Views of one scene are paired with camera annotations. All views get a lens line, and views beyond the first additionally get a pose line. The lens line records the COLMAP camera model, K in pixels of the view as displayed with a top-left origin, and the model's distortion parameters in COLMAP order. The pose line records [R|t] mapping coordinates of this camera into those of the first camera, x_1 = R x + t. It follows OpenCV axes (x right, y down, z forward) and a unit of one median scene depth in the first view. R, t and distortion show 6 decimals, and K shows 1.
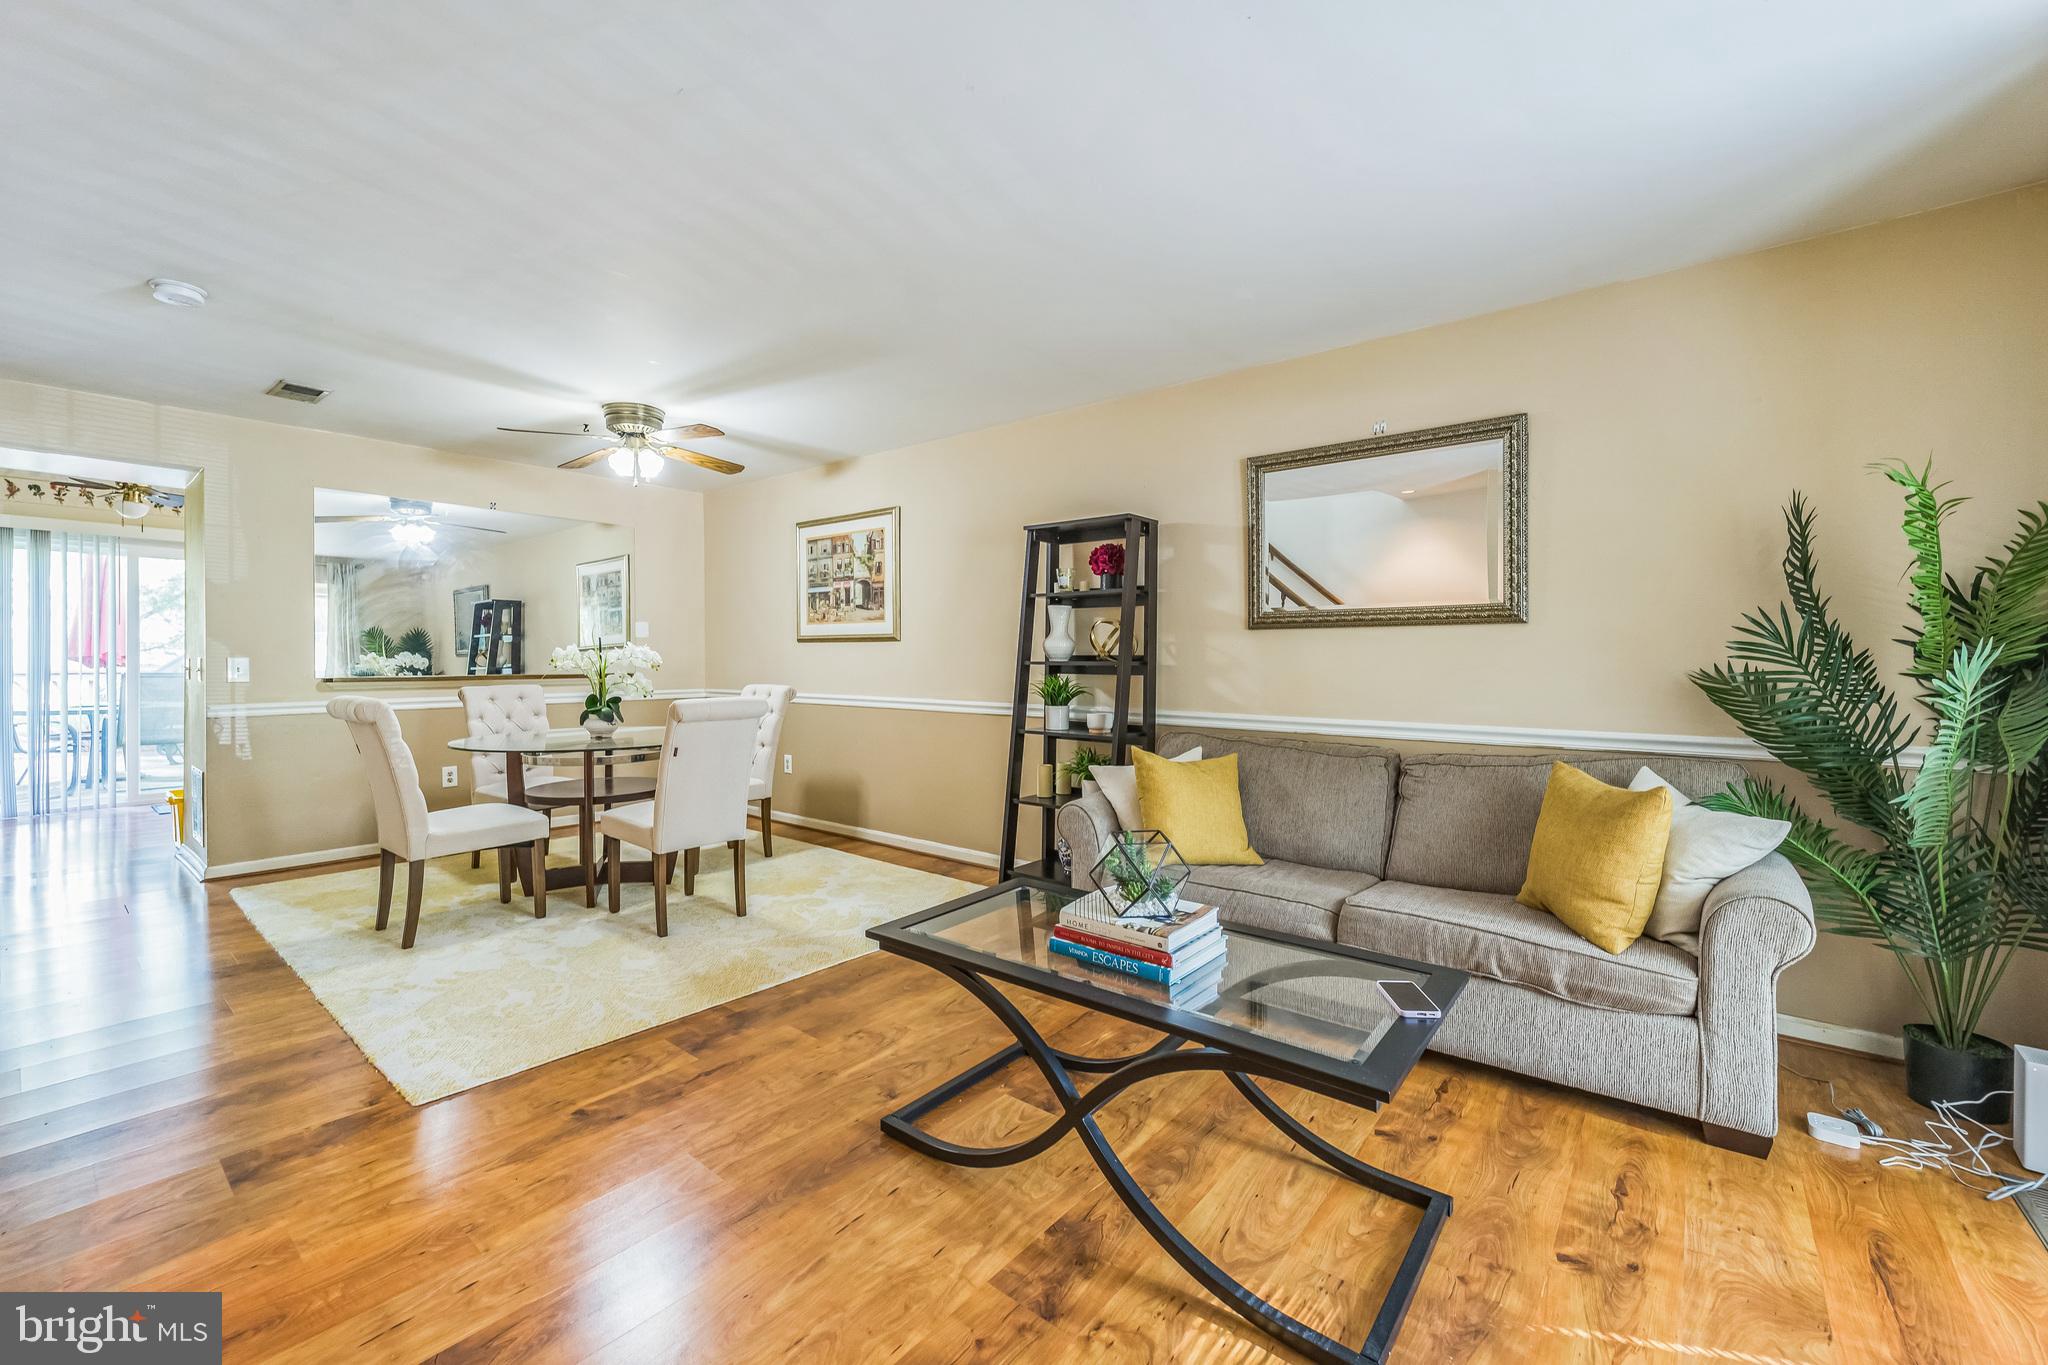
lens RADIAL K [[819.7, 0, 1019.7], [0, 819.7, 647.5], [0, 0, 1]] dist [0.001611, -0.000195]
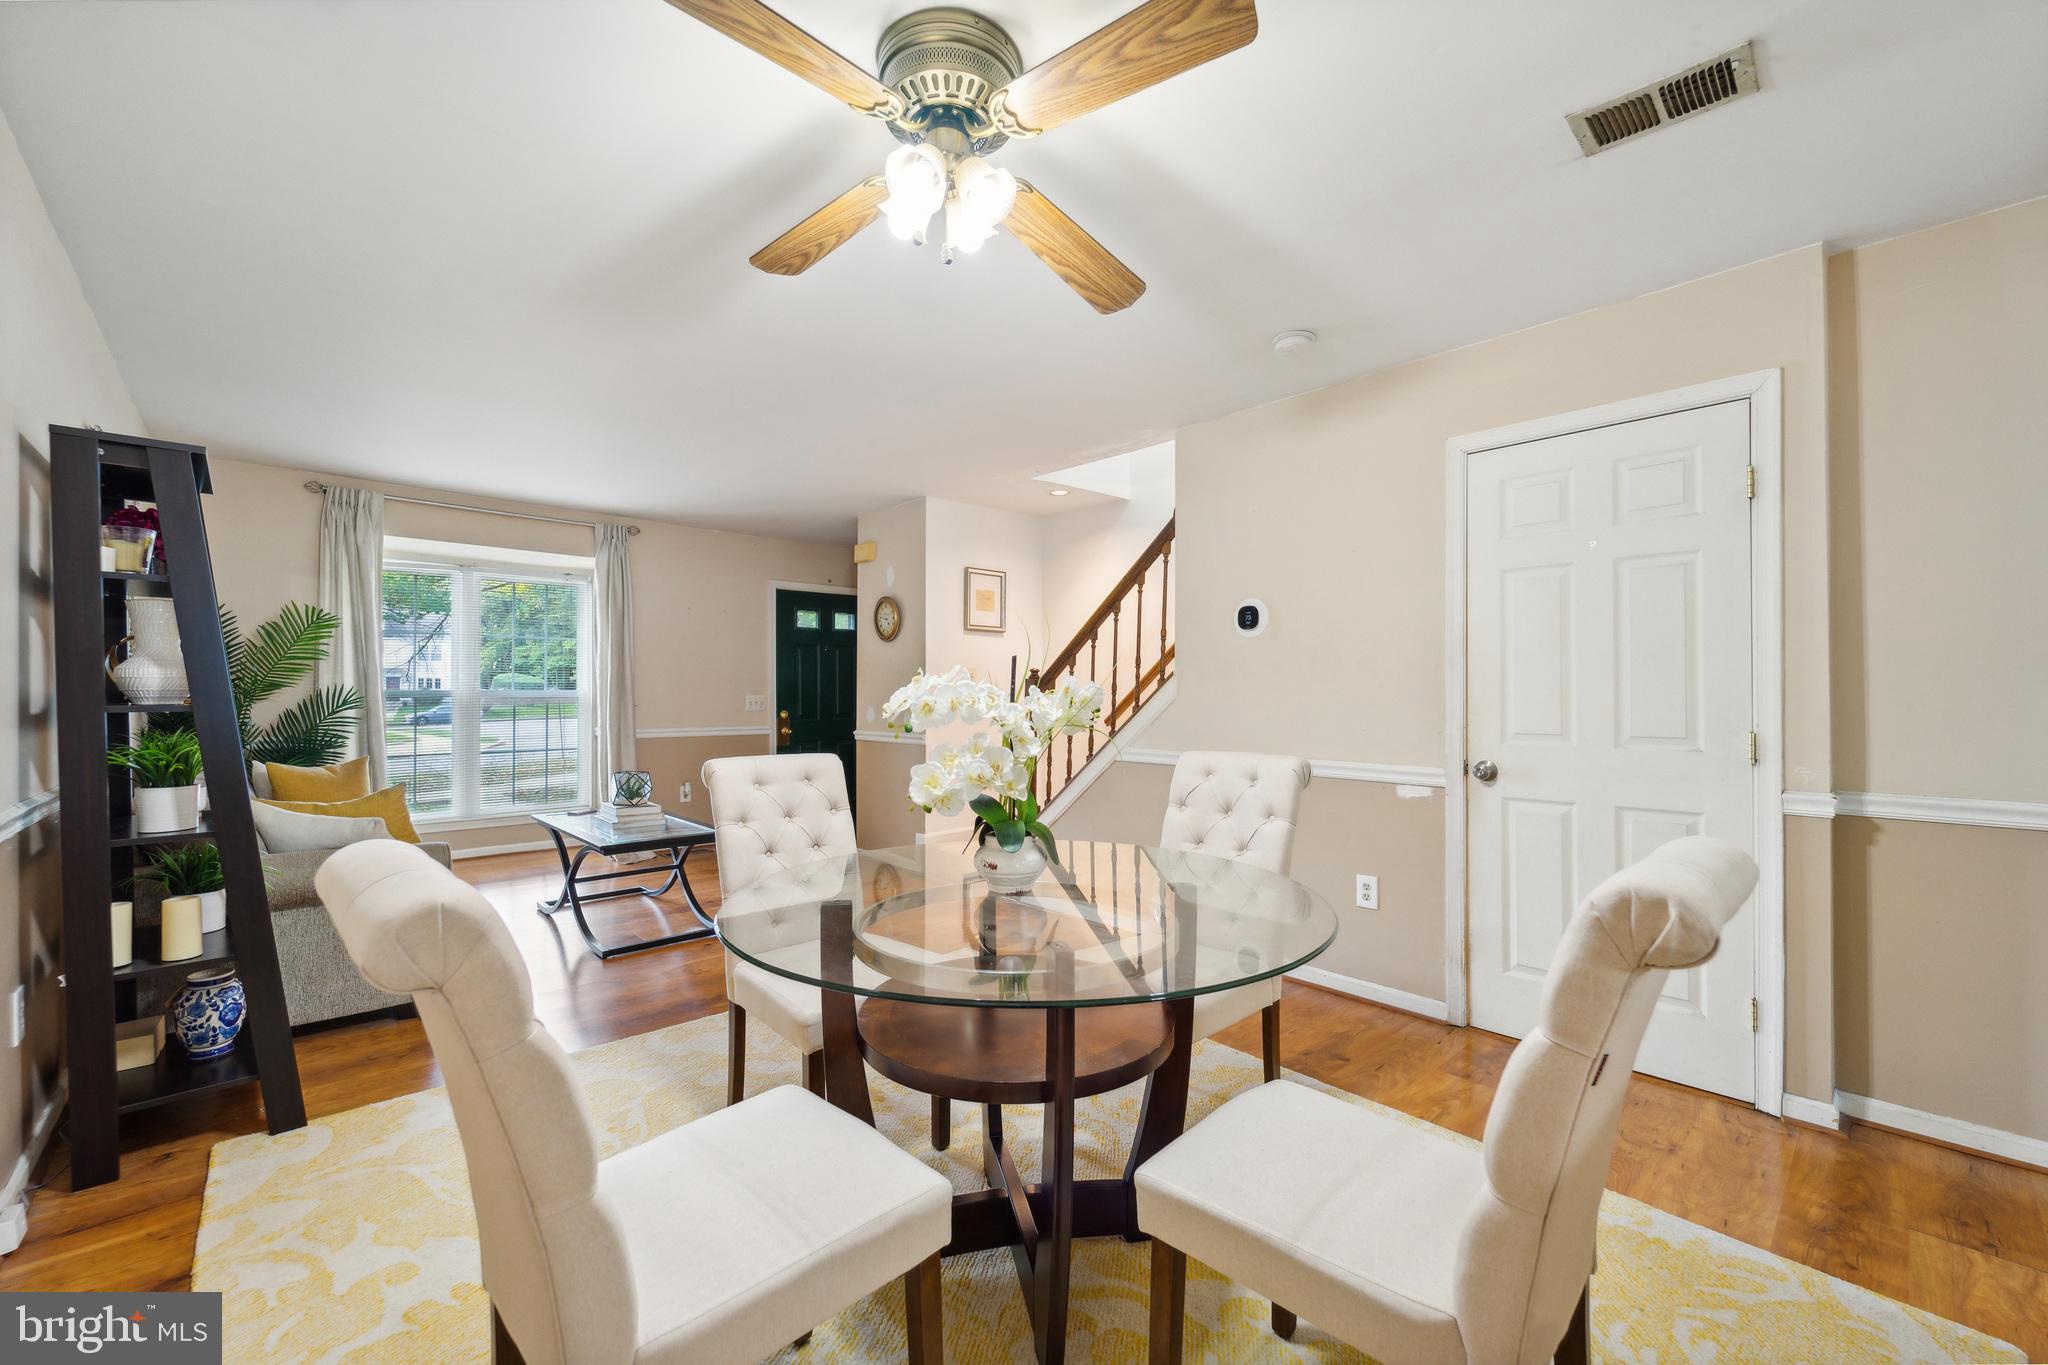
lens RADIAL K [[827.3, 0, 1020.7], [0, 827.3, 684.4], [0, 0, 1]] dist [0.001452, -0.002617]
pose [[-0.989874, -0.001308, 0.141941, -0.584686], [-0.004208, 0.999788, -0.020134, 0.012258], [-0.141885, -0.020528, -0.989670, 1.461588]]
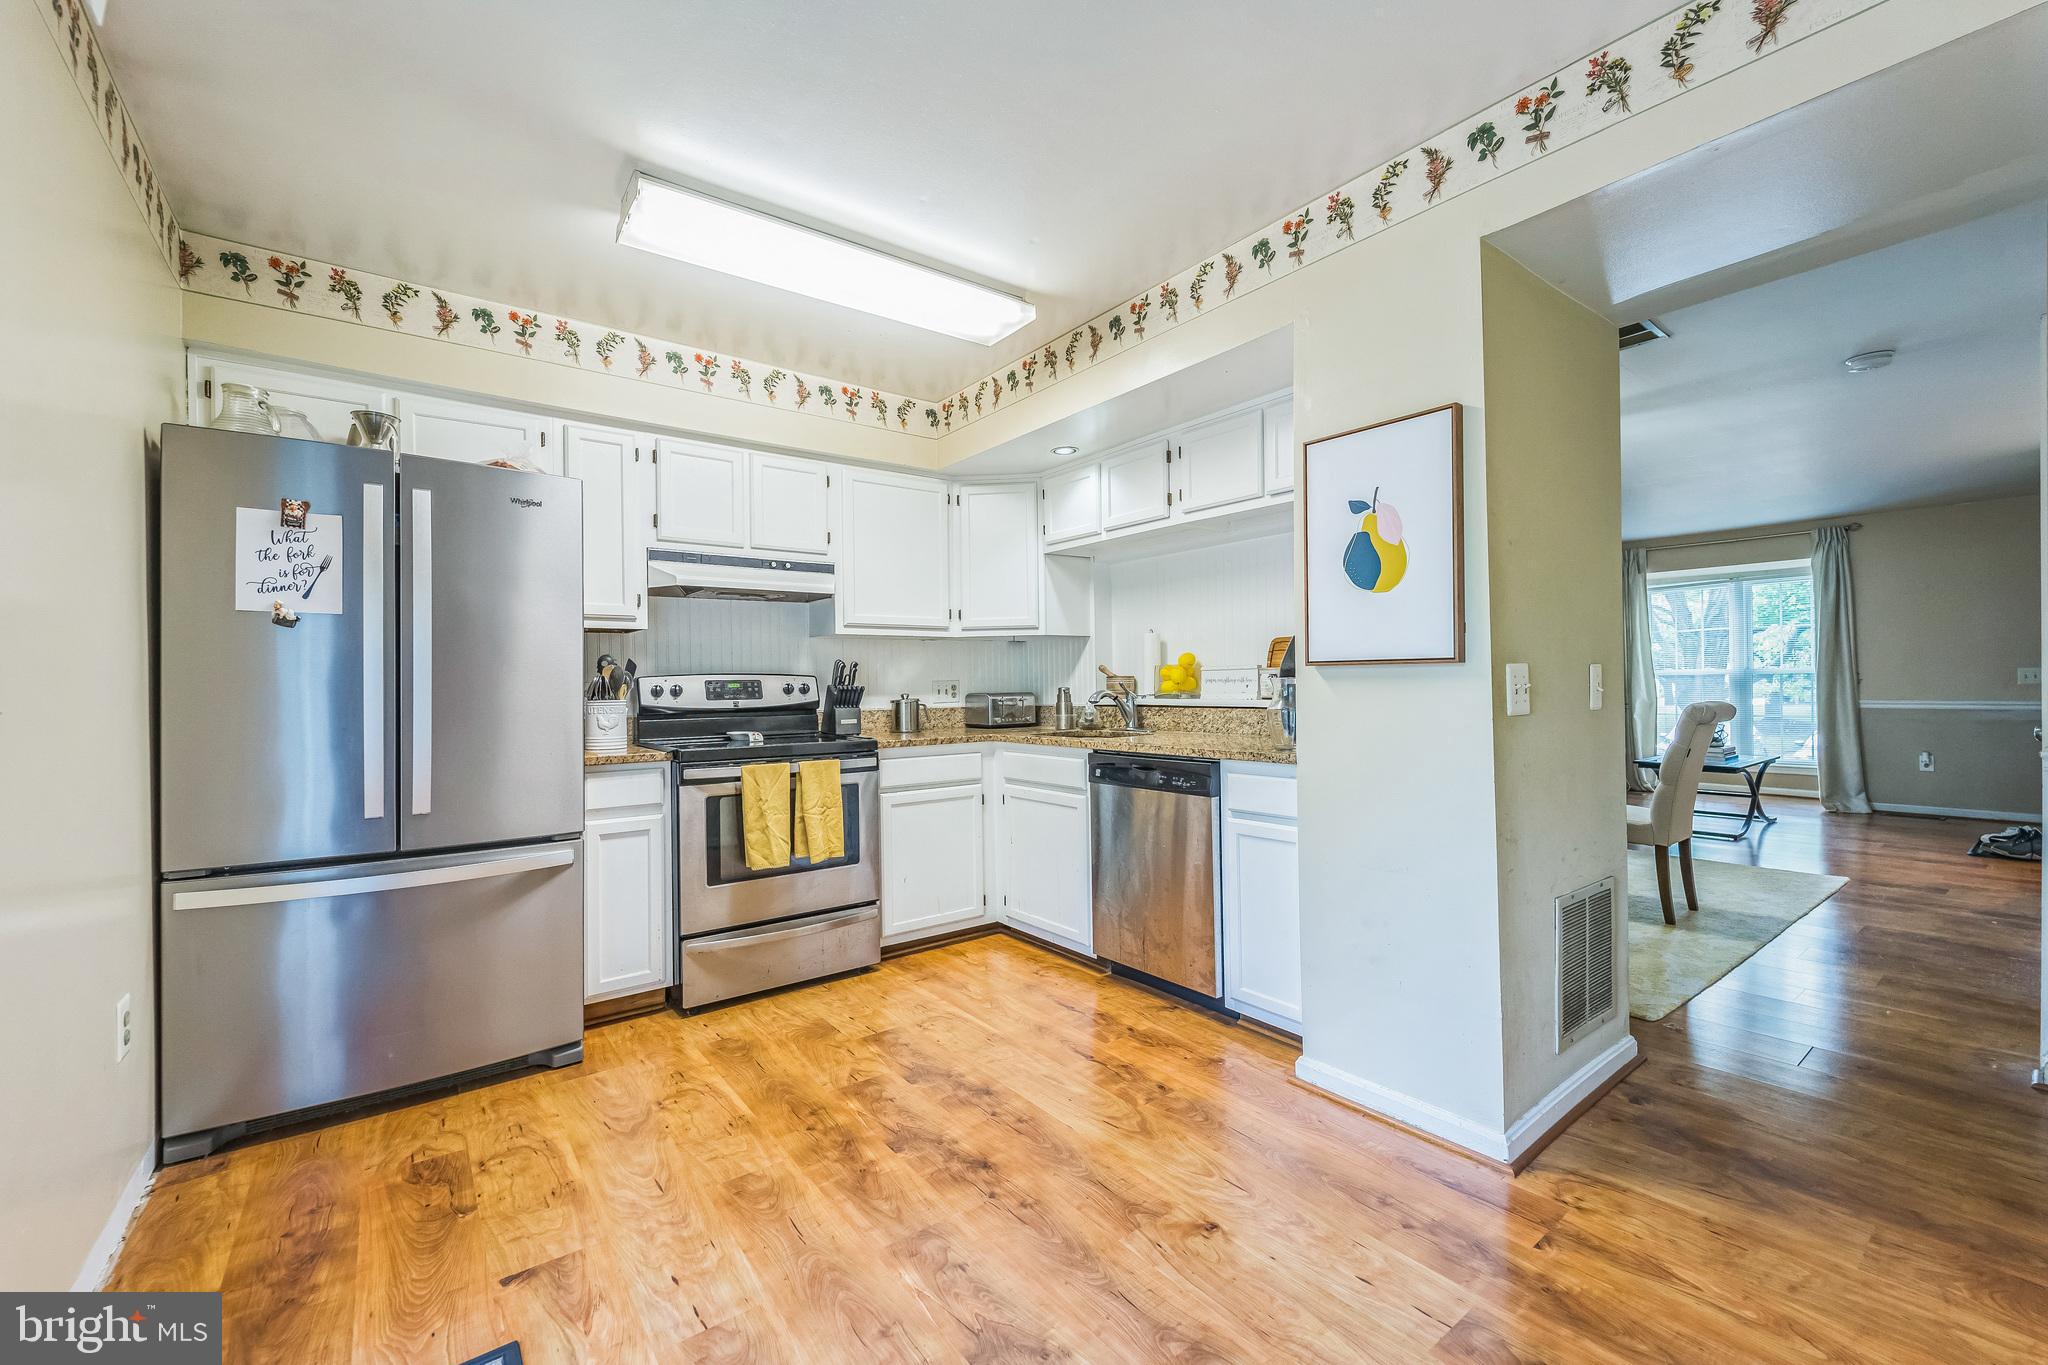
lens RADIAL K [[827.3, 0, 1020.7], [0, 827.3, 684.4], [0, 0, 1]] dist [0.001452, -0.002617]
pose [[0.232538, -0.000918, 0.972587, -1.739050], [0.004976, 0.999988, -0.000246, 0.028143], [-0.972574, 0.004897, 0.232540, 1.360995]]
